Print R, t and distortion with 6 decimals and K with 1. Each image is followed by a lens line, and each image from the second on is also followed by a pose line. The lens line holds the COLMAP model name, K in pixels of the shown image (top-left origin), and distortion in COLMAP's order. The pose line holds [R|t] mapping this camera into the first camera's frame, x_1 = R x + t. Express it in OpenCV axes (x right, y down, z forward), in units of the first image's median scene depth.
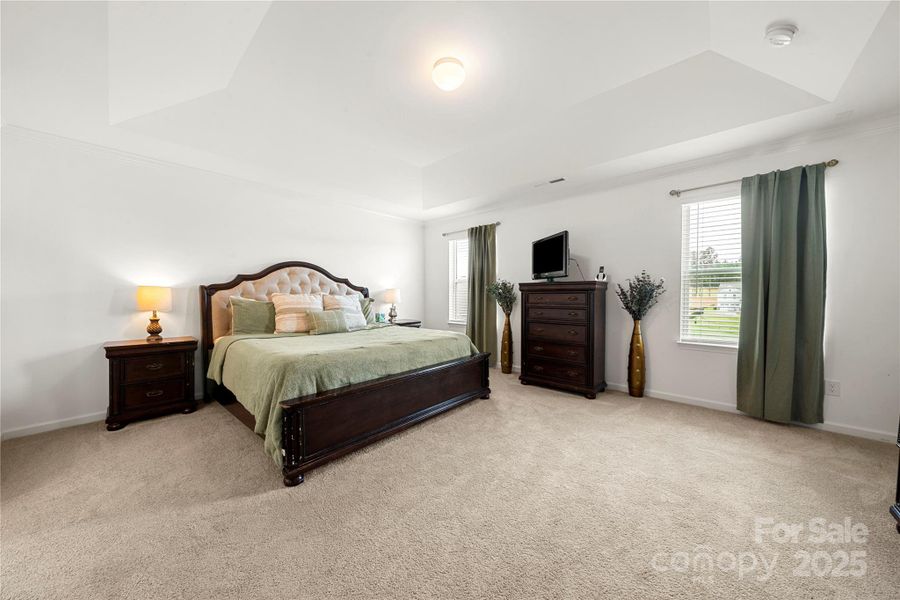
lens RADIAL K [[308.9, 0, 450.7], [0, 308.9, 302.7], [0, 0, 1]] dist [-0.006408, -0.000355]
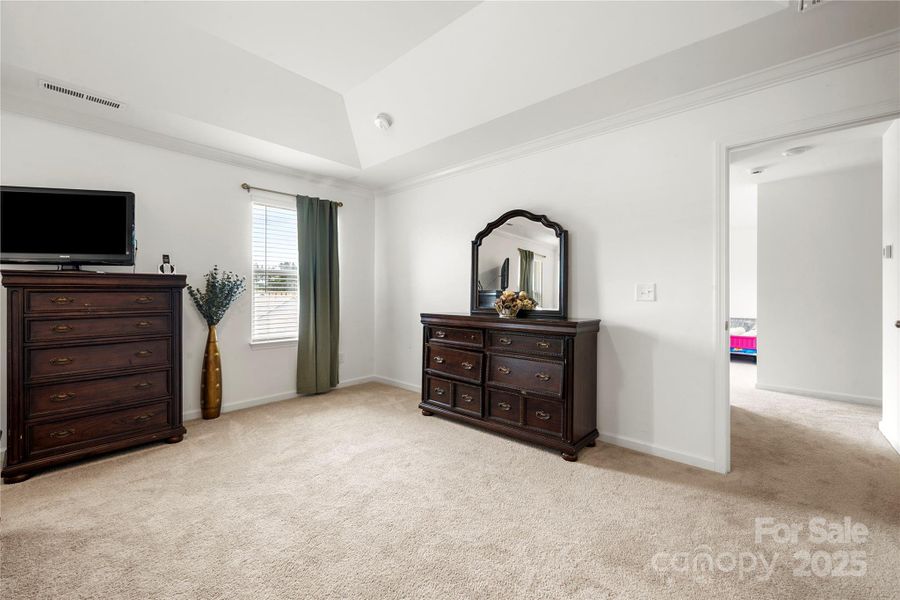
lens RADIAL K [[370.4, 0, 450.3], [0, 370.4, 293.8], [0, 0, 1]] dist [-0.010517, 0.001090]
pose [[-0.025823, 0.000407, 0.999666, -0.452383], [0.029579, 0.999562, 0.000357, -0.009500], [-0.999229, 0.029578, -0.025823, 0.436416]]
